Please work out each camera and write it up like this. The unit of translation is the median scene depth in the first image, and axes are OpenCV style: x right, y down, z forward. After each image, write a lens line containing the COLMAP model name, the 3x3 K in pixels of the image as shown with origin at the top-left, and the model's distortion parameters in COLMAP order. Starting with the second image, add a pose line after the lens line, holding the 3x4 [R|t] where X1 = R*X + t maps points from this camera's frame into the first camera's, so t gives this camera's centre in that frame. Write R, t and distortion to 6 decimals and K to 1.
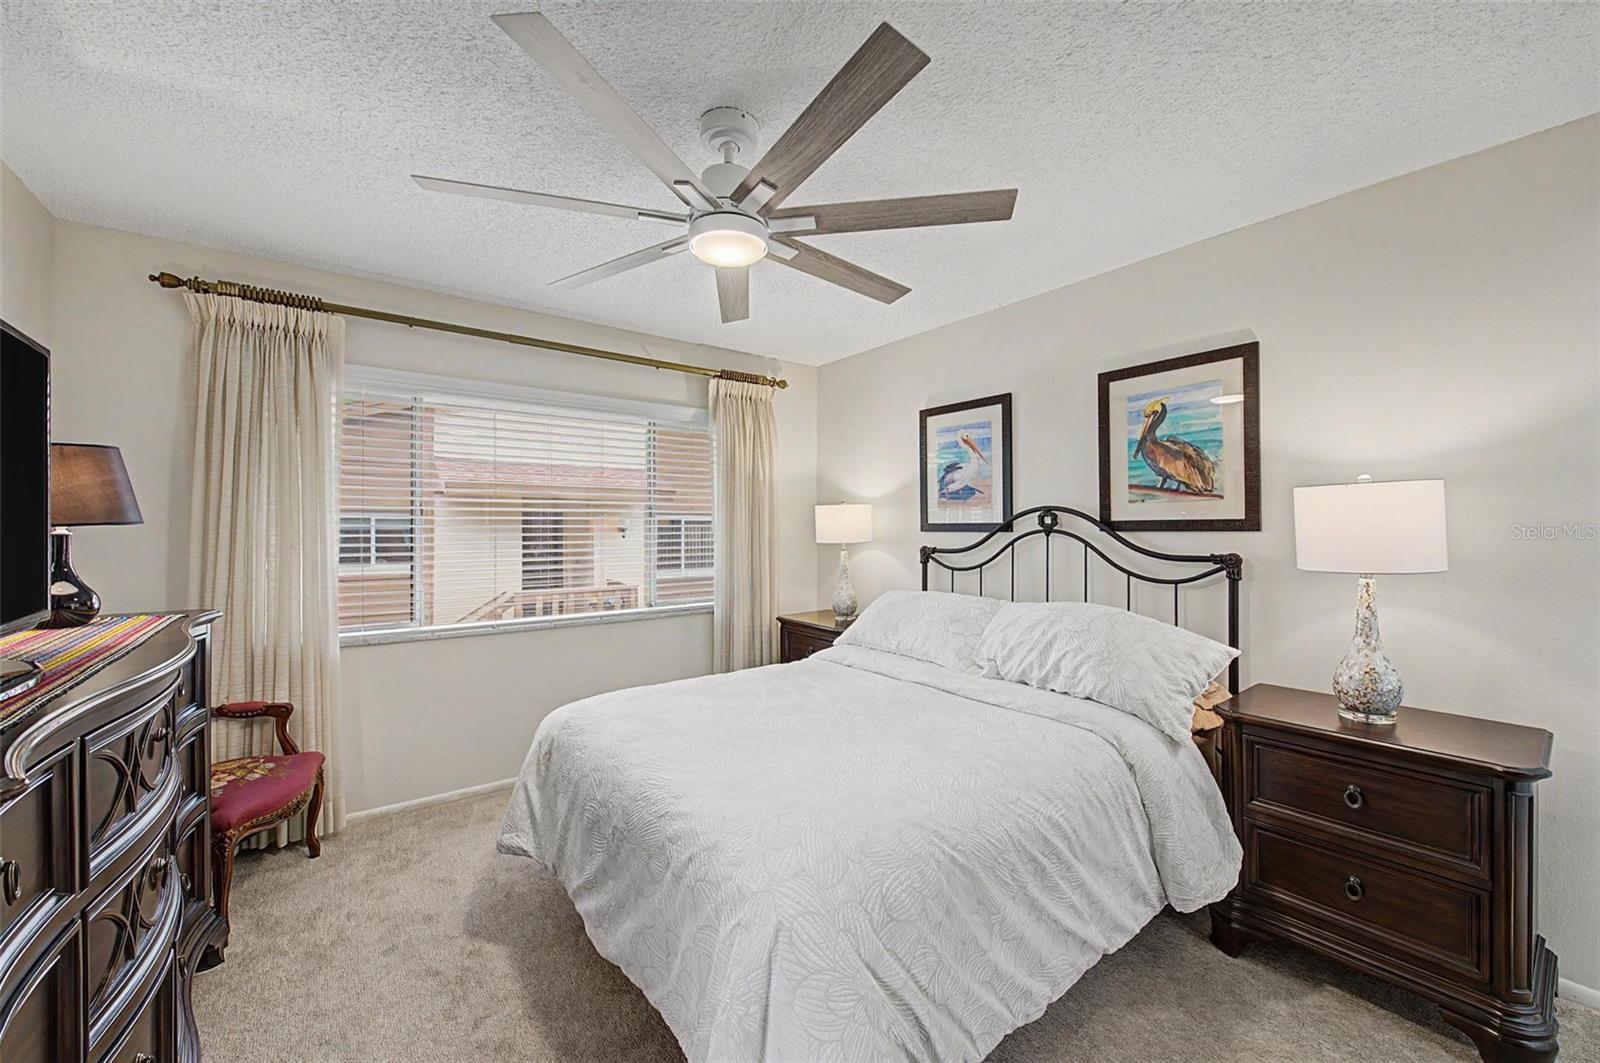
lens RADIAL K [[632.6, 0, 798.7], [0, 632.6, 527.9], [0, 0, 1]] dist [0.002486, -0.002451]
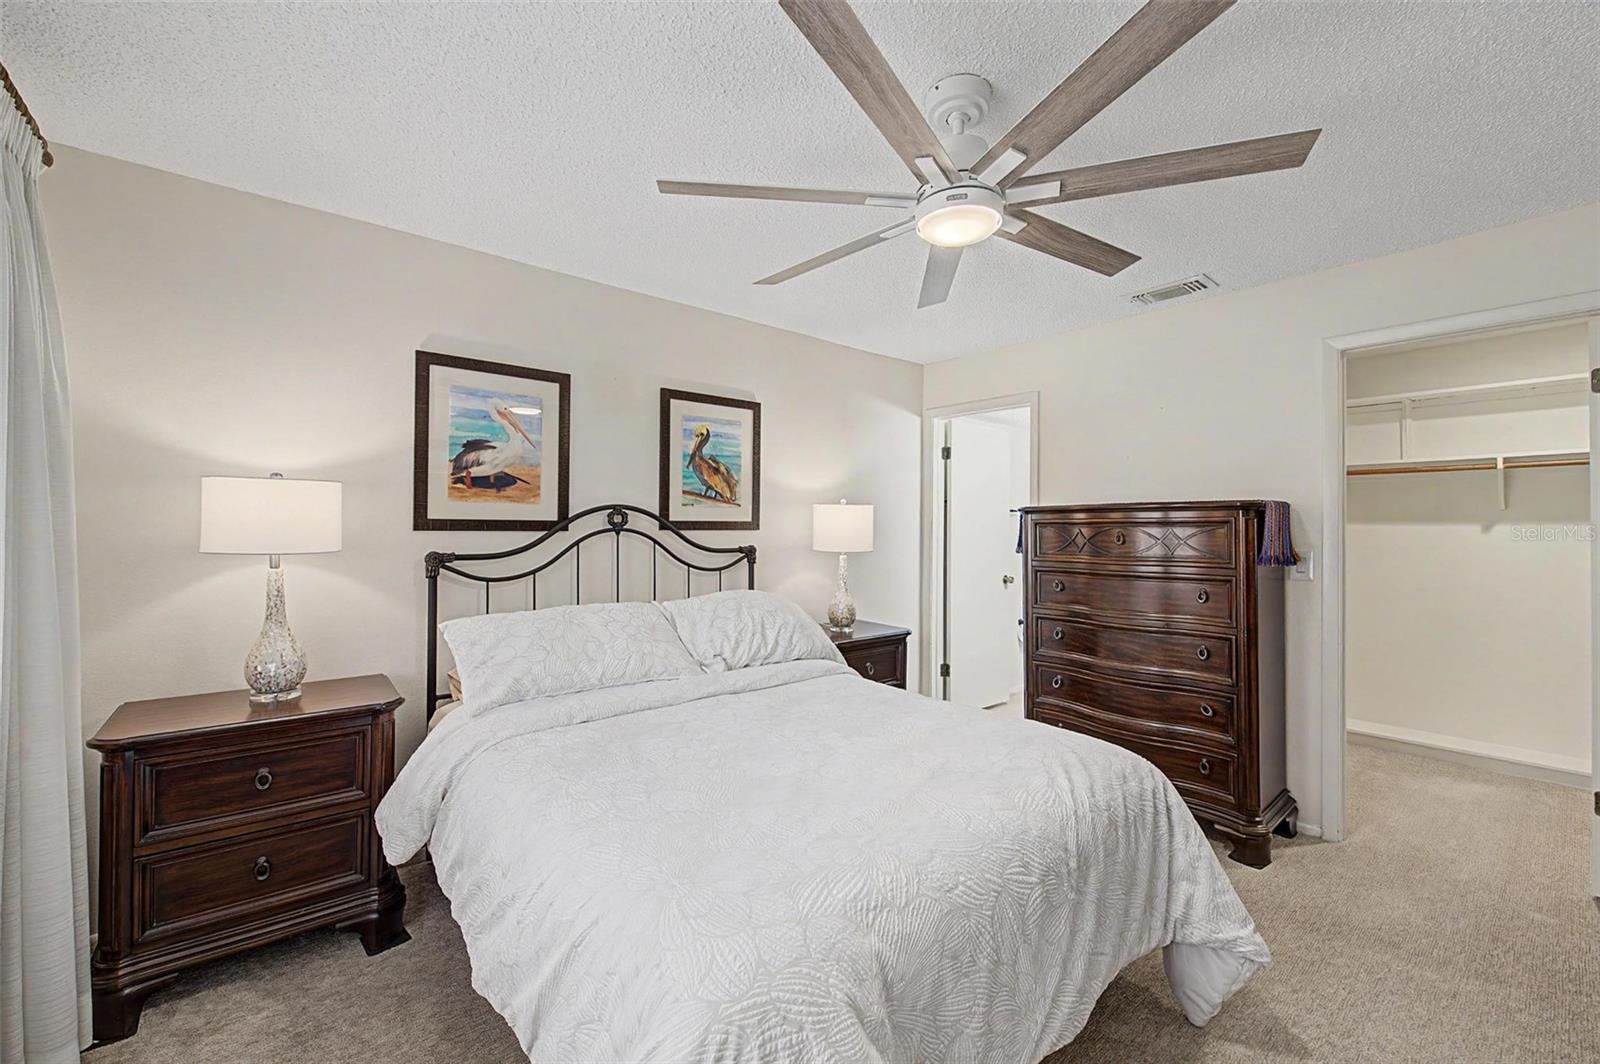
lens RADIAL K [[632.6, 0, 798.1], [0, 632.6, 544.2], [0, 0, 1]] dist [0.002486, -0.002451]
pose [[-0.038776, -0.038445, 0.998508, -0.660836], [-0.017071, 0.999139, 0.037806, -0.016004], [-0.999102, -0.015580, -0.039399, 0.816929]]
